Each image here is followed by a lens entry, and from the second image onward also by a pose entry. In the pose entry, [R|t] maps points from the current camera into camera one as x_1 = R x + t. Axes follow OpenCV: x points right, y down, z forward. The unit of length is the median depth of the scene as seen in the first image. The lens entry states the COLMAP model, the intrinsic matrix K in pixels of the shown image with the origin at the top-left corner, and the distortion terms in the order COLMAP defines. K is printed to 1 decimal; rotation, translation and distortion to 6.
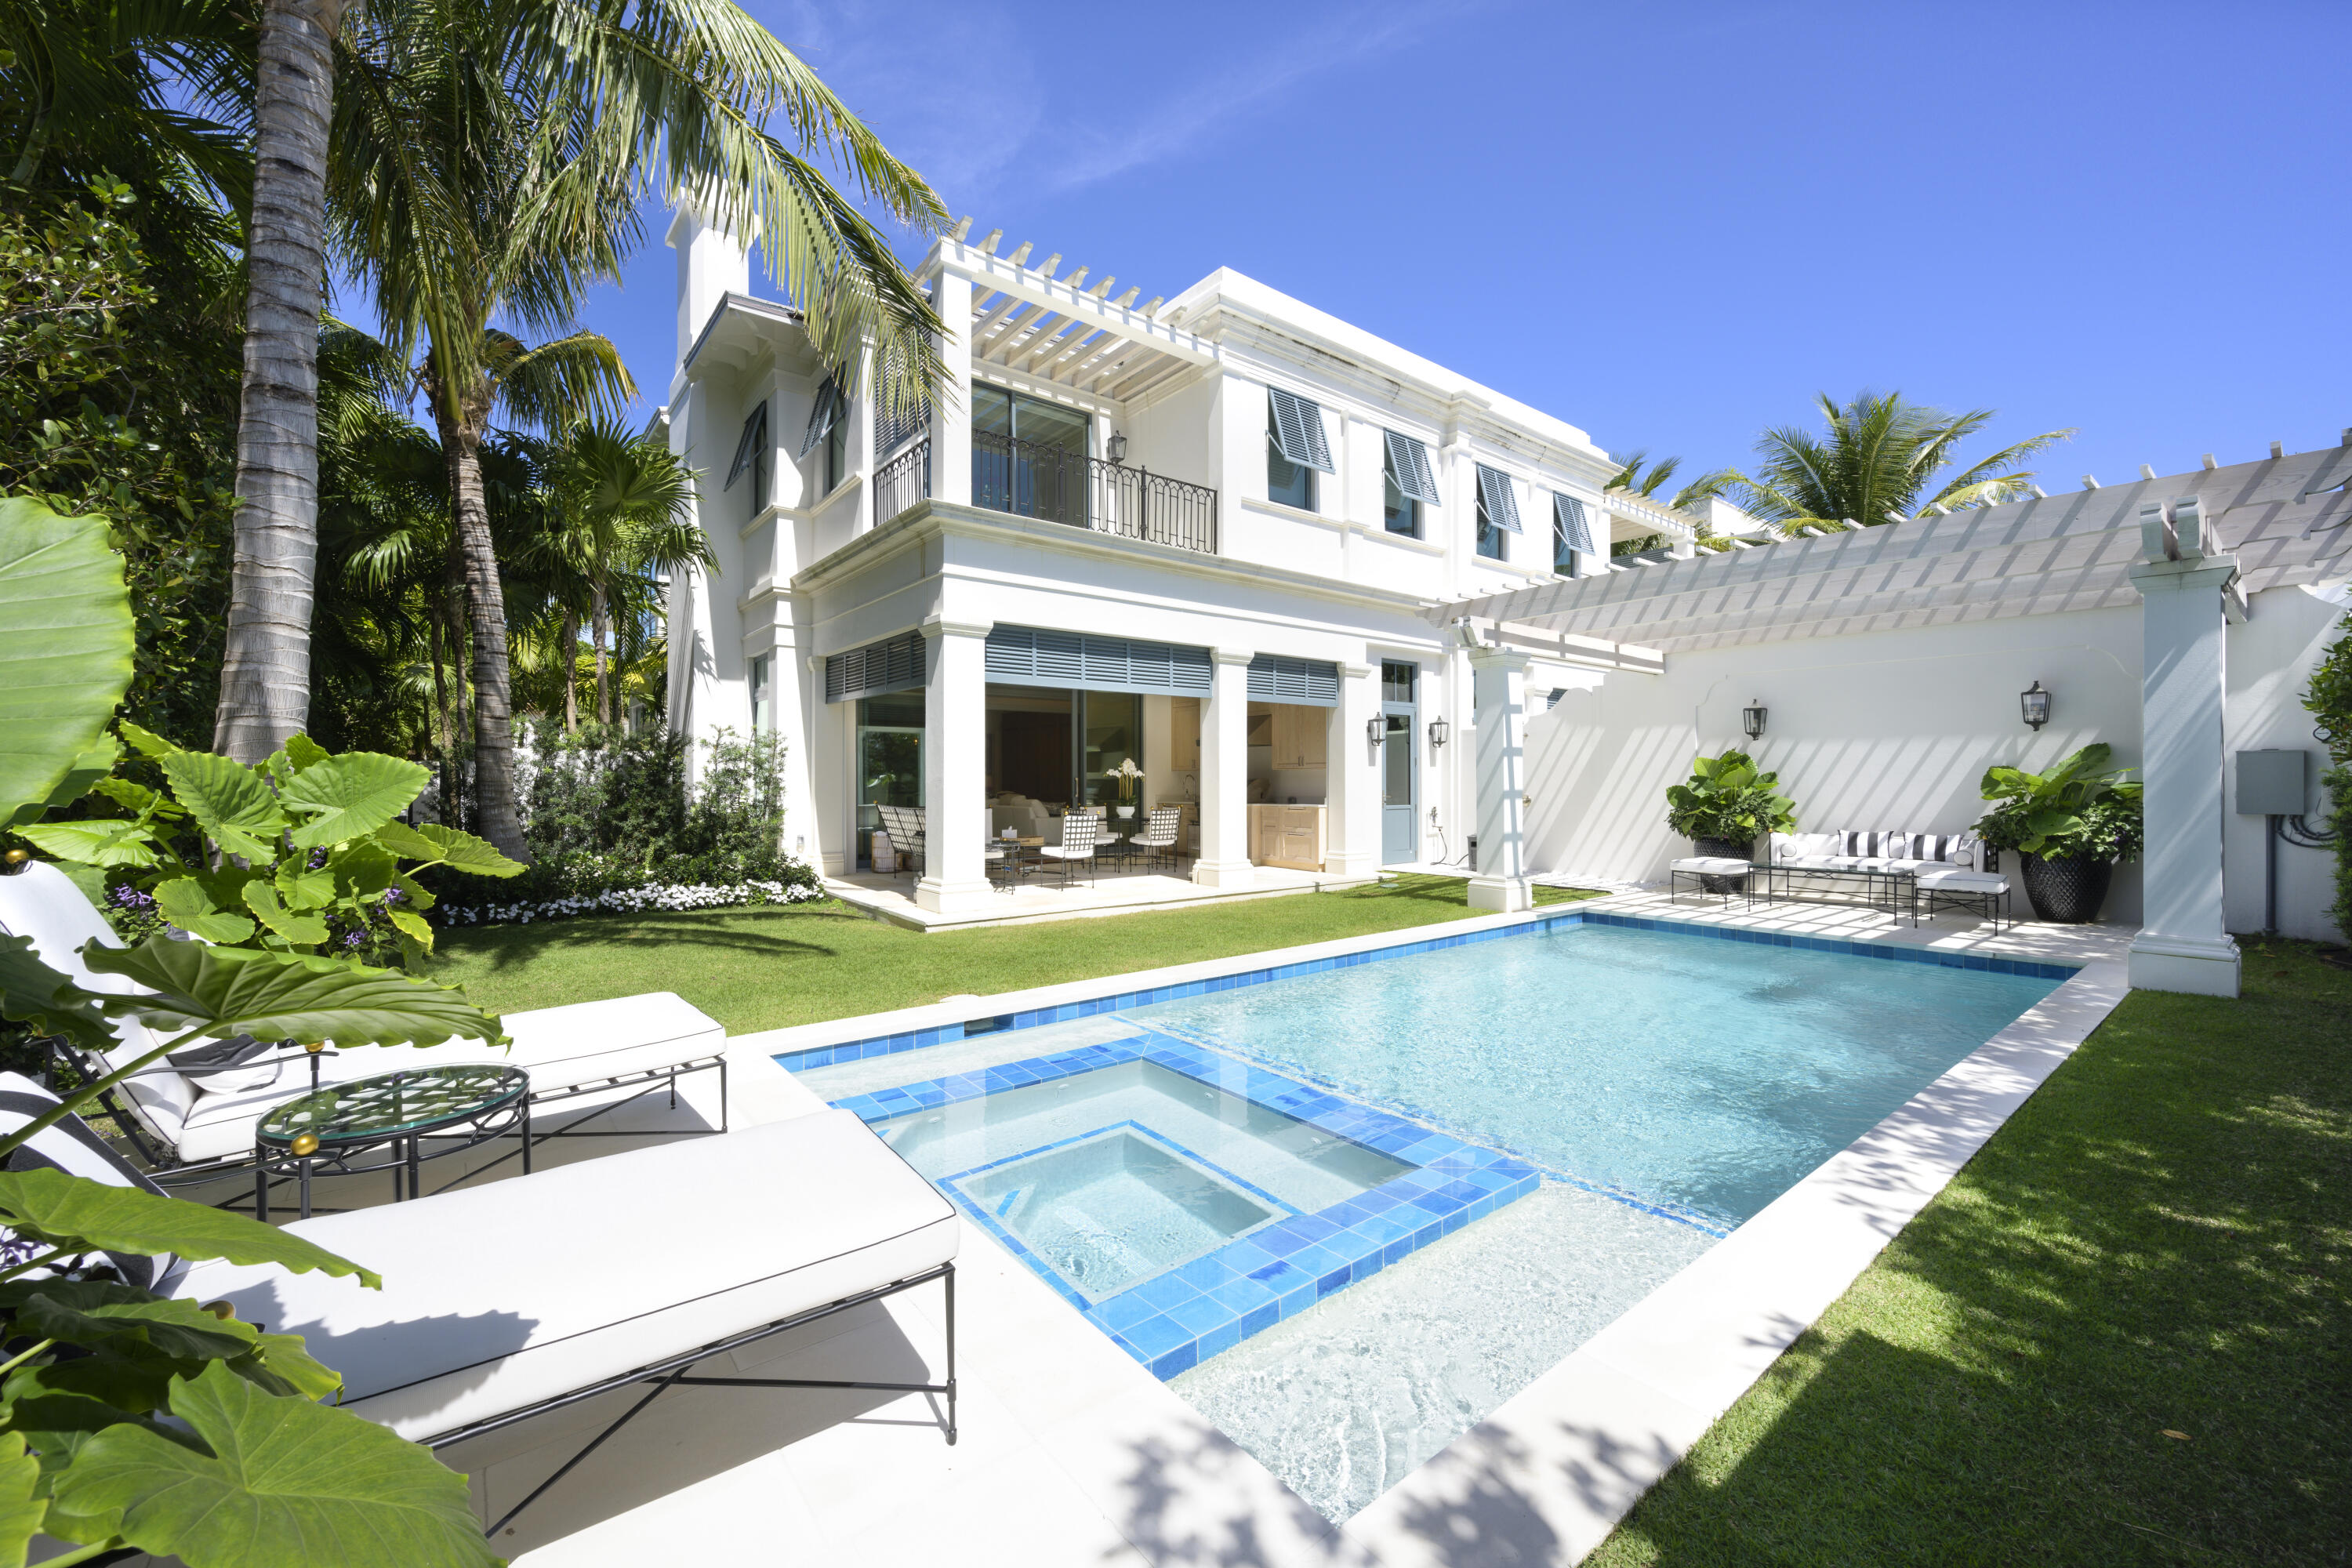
lens RADIAL K [[909.4, 0, 1164.5], [0, 909.4, 782.8], [0, 0, 1]] dist [-0.000449, -0.000004]
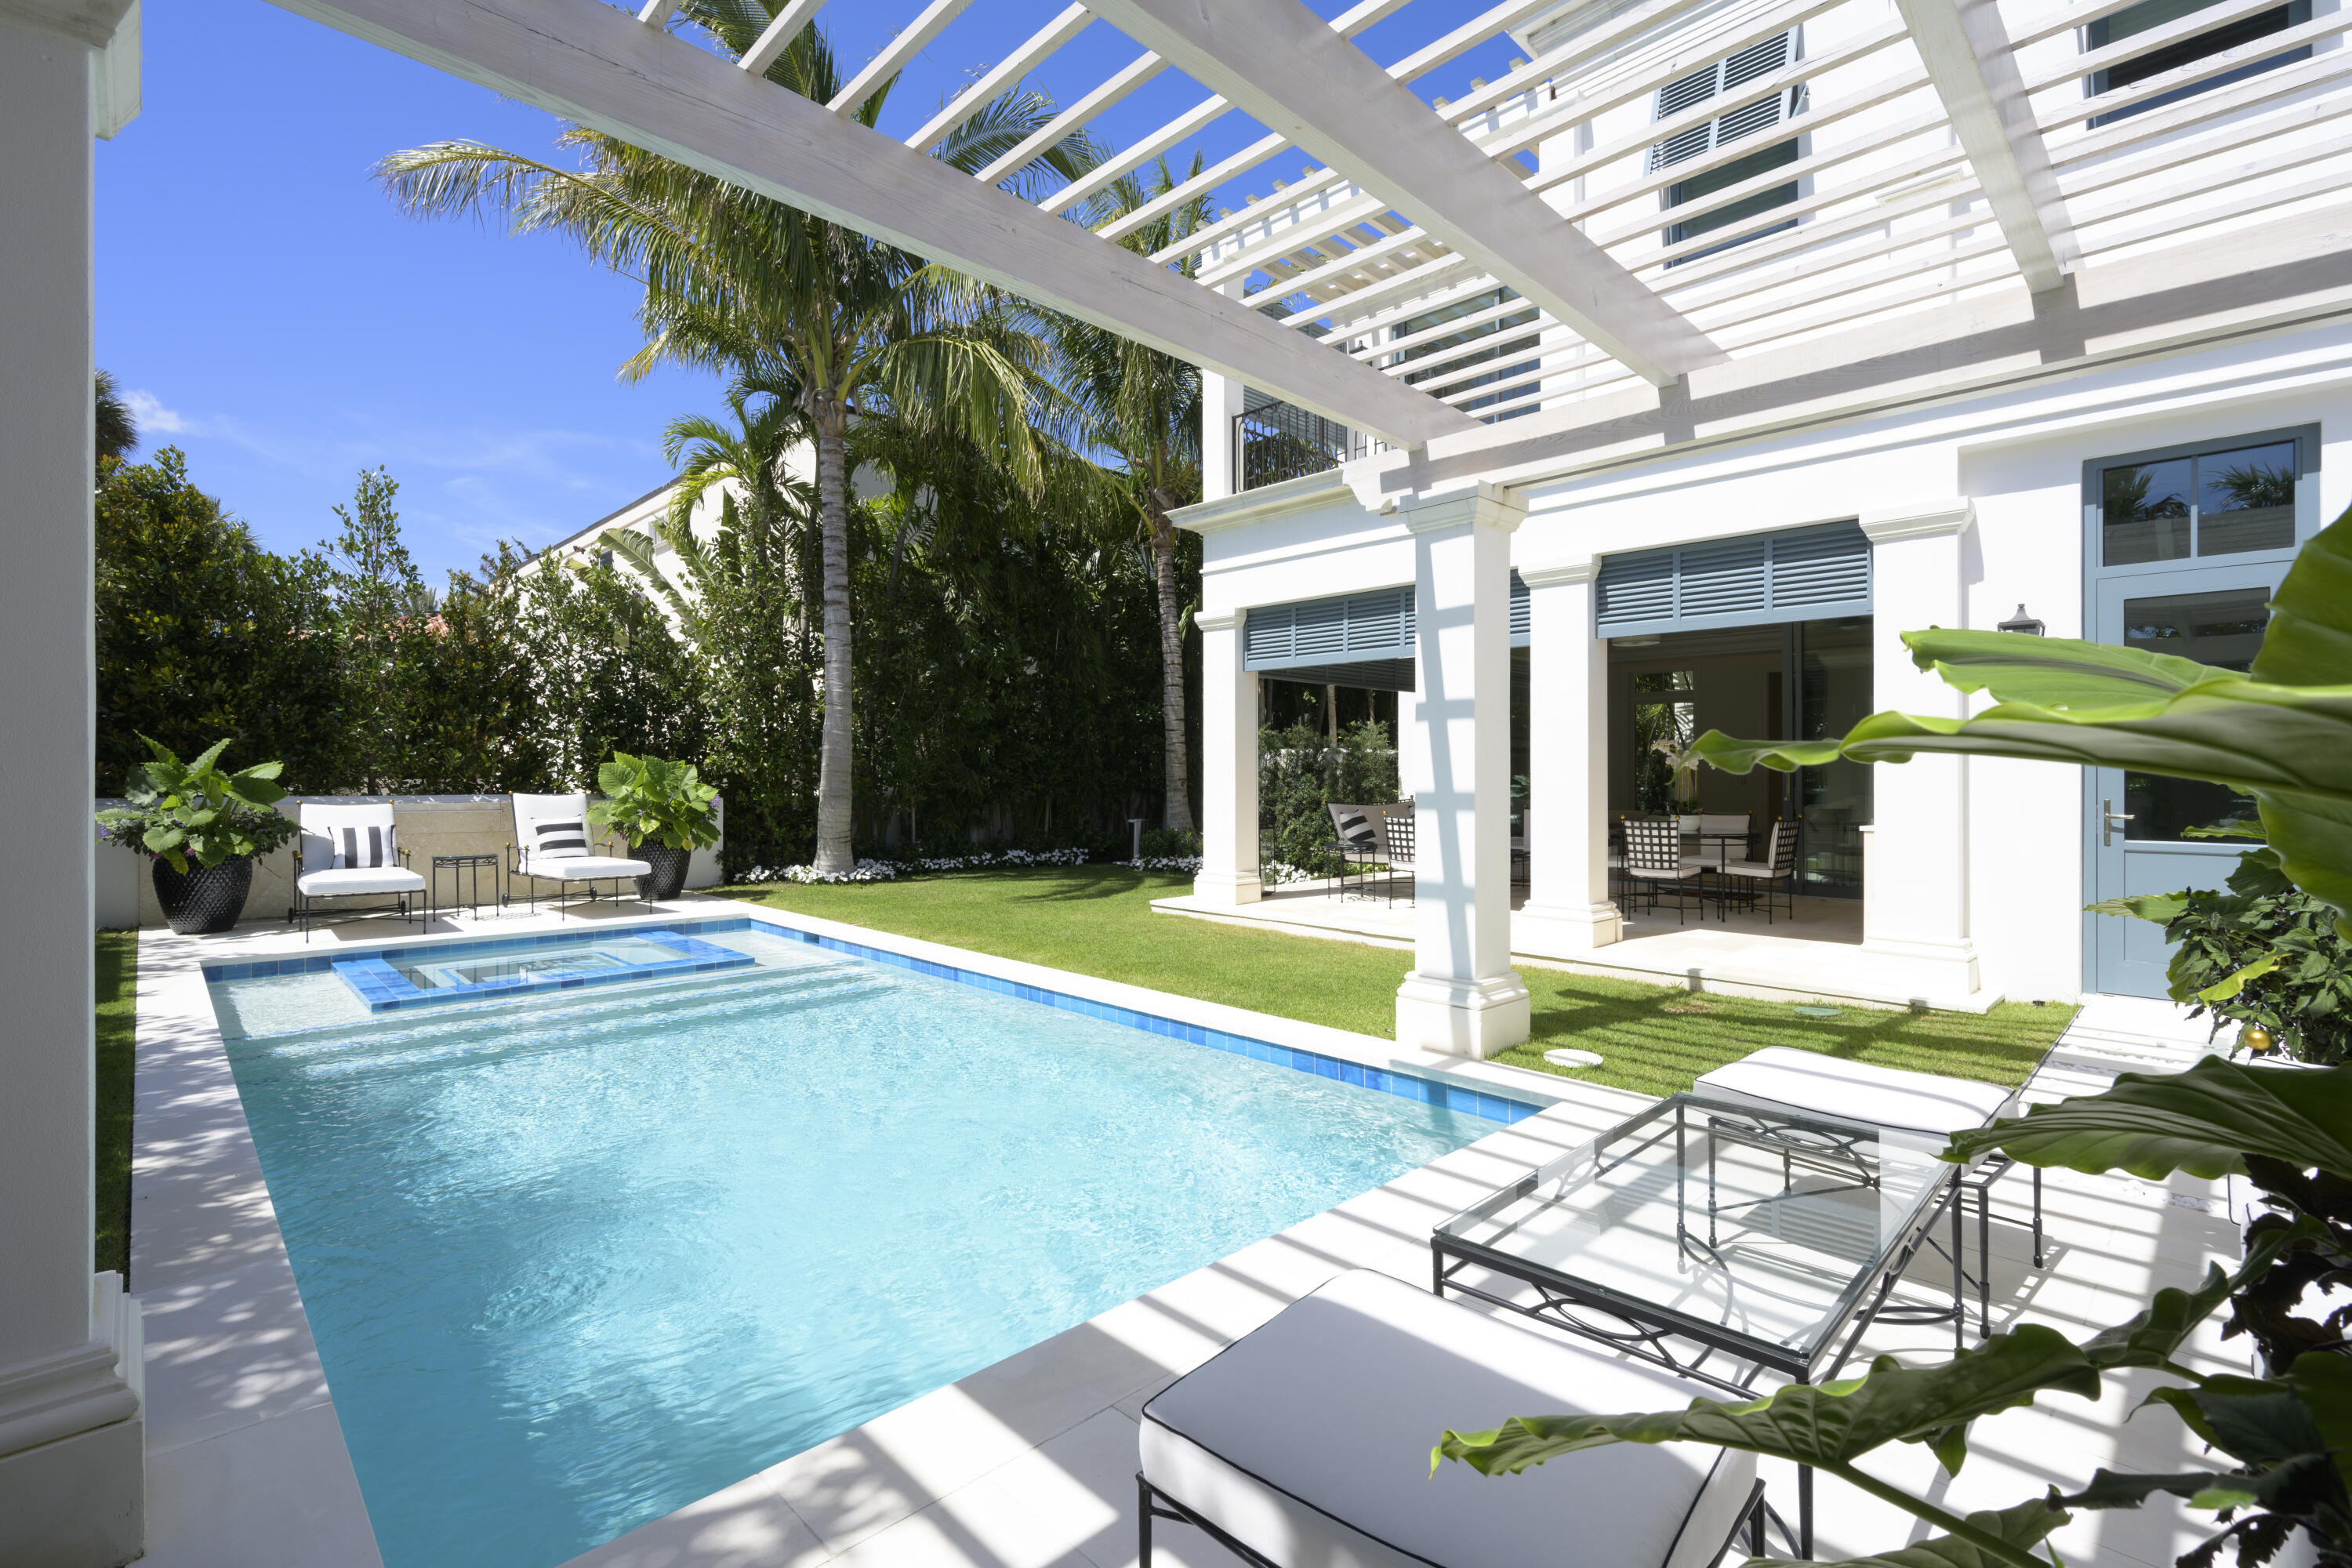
lens RADIAL K [[1064.6, 0, 1165.3], [0, 1064.6, 775.5], [0, 0, 1]] dist [-0.000652, -0.000042]
pose [[0.109696, 0.003878, -0.993958, 0.766301], [0.000234, 0.999992, 0.003927, -0.003987], [0.993965, -0.000664, 0.109694, 0.661370]]
